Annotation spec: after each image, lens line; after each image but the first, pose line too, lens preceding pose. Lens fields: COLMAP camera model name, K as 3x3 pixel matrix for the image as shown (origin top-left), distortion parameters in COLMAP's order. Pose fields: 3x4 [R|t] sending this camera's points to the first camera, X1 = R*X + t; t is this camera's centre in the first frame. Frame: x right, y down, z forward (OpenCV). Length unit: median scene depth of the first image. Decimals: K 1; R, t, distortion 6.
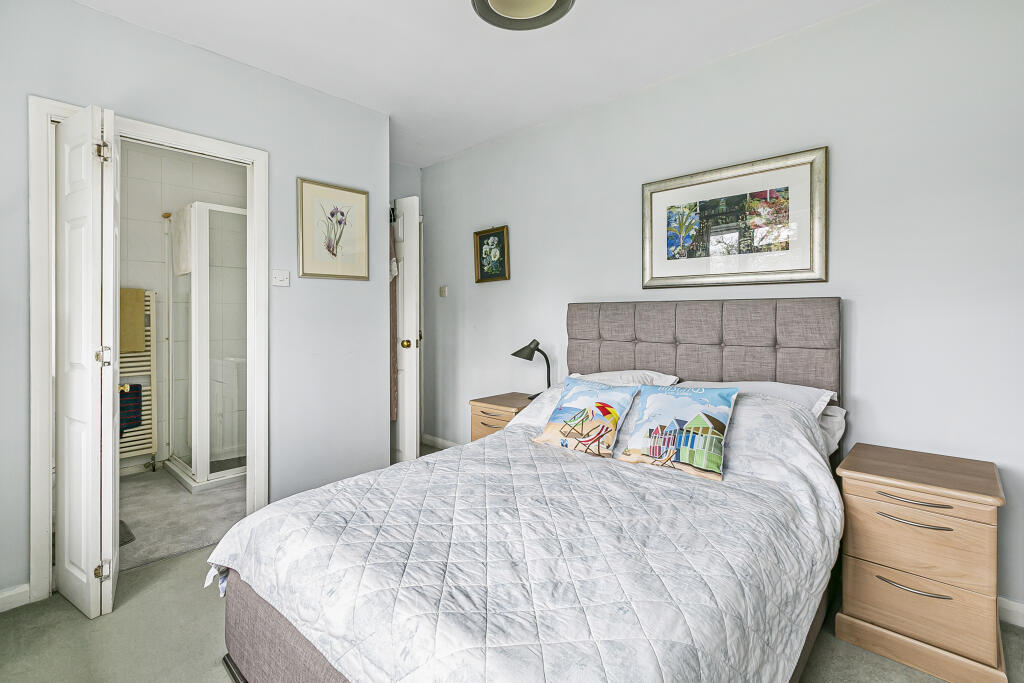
lens RADIAL K [[463.1, 0, 506.5], [0, 463.1, 317.8], [0, 0, 1]] dist [-0.001528, -0.000037]
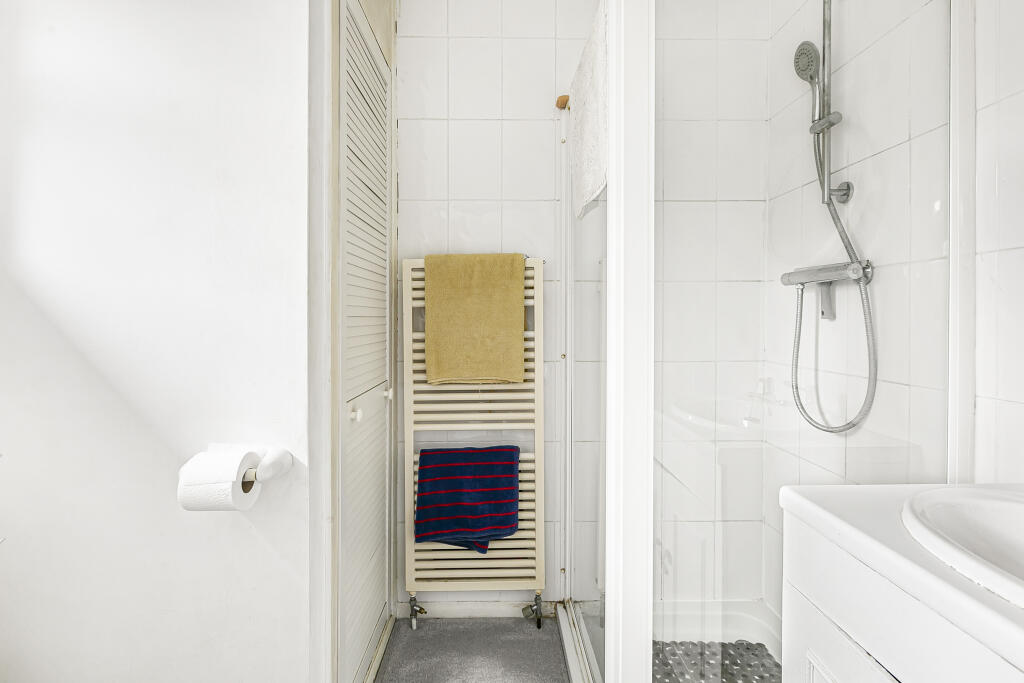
lens RADIAL K [[463.1, 0, 506.5], [0, 463.1, 317.8], [0, 0, 1]] dist [-0.001528, -0.000037]
pose [[0.687500, 0.007634, -0.726144, -0.435589], [-0.006284, 0.999970, 0.004563, 0.003336], [0.726157, 0.001426, 0.687527, 0.642585]]
